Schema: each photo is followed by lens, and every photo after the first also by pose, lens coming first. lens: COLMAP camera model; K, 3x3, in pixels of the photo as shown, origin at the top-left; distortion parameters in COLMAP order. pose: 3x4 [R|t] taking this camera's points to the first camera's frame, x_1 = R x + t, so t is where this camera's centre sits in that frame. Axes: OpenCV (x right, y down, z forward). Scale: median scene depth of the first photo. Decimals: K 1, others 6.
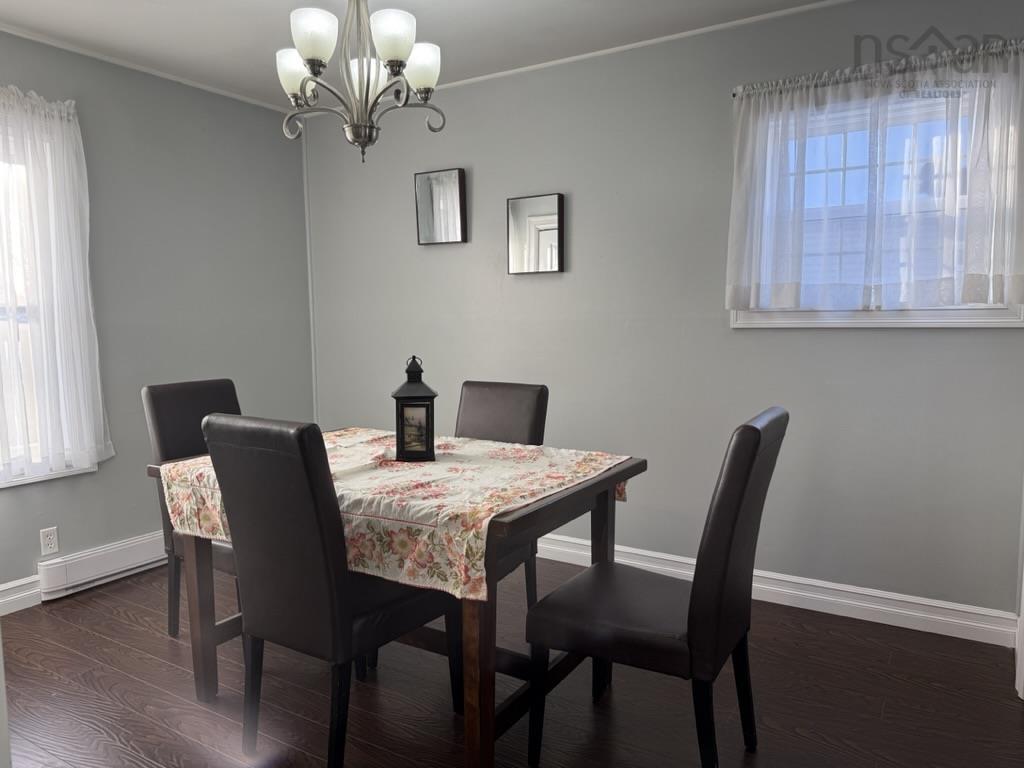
lens RADIAL K [[720.2, 0, 509.7], [0, 720.2, 393.3], [0, 0, 1]] dist [0.029314, -0.031493]
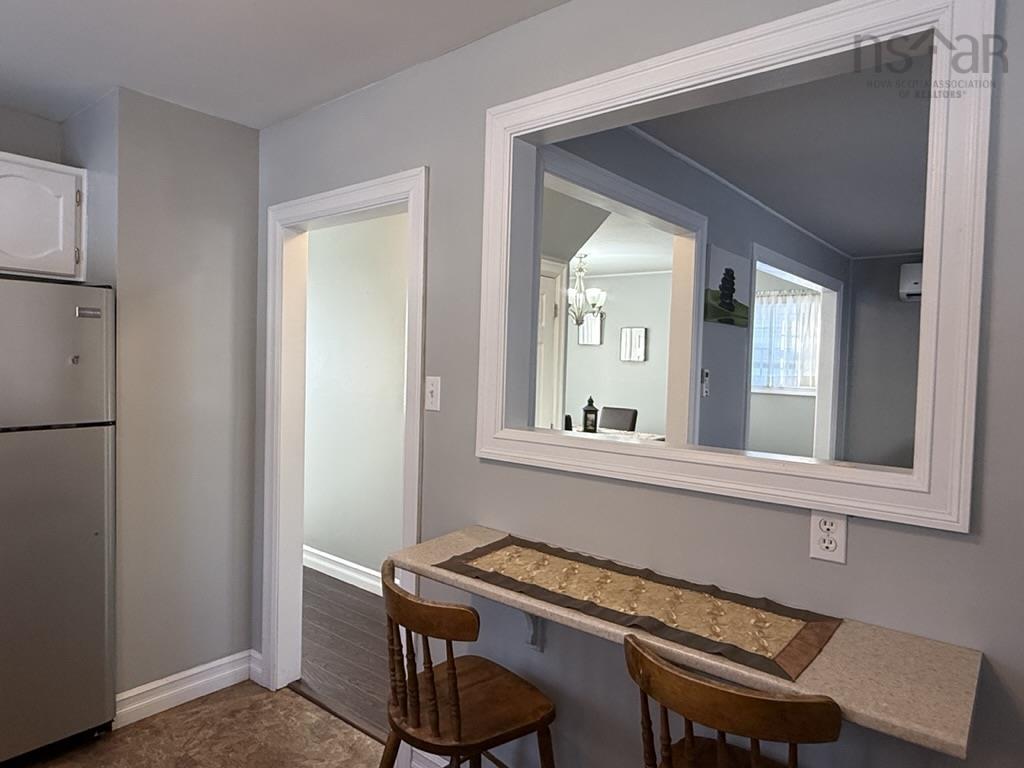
lens RADIAL K [[642.7, 0, 514.9], [0, 642.7, 382.8], [0, 0, 1]] dist [-0.003221, 0.001701]
pose [[0.990634, 0.045769, -0.128648, -0.094950], [-0.054409, 0.996436, -0.064461, 0.067889], [0.125239, 0.070857, 0.989593, -1.396627]]
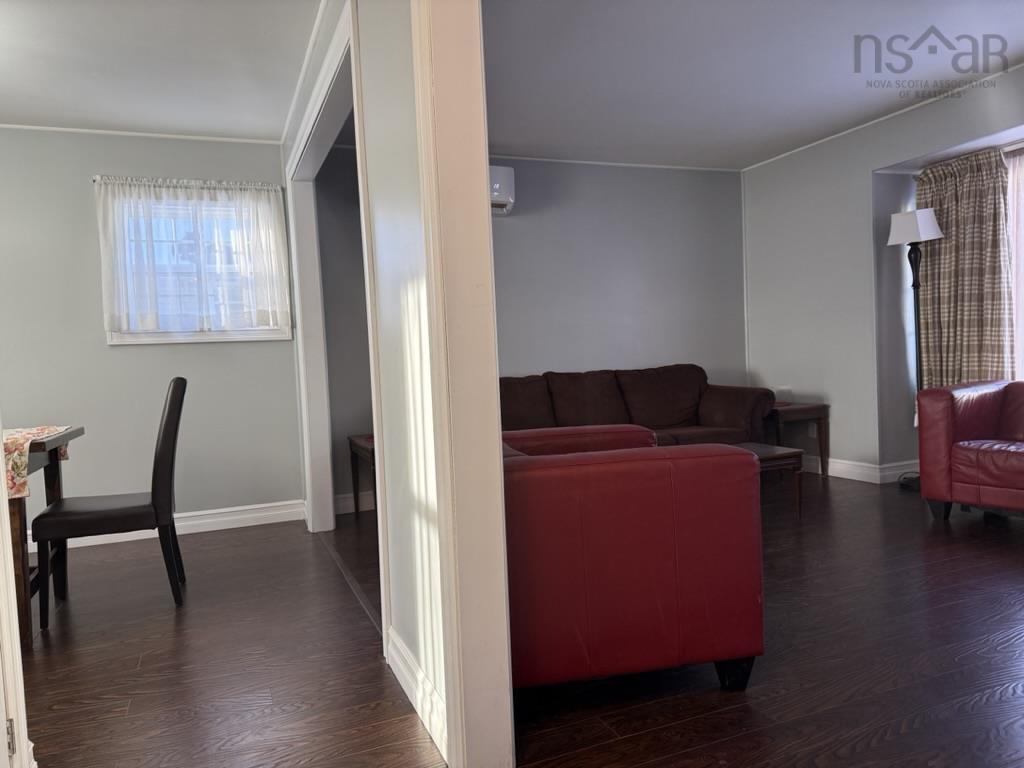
lens RADIAL K [[720.2, 0, 513.4], [0, 720.2, 385.7], [0, 0, 1]] dist [0.029314, -0.031493]
pose [[0.588843, -0.053001, 0.806508, -0.414493], [0.123180, 0.992076, -0.024740, 0.134099], [-0.798805, 0.113913, 0.590706, -0.494028]]
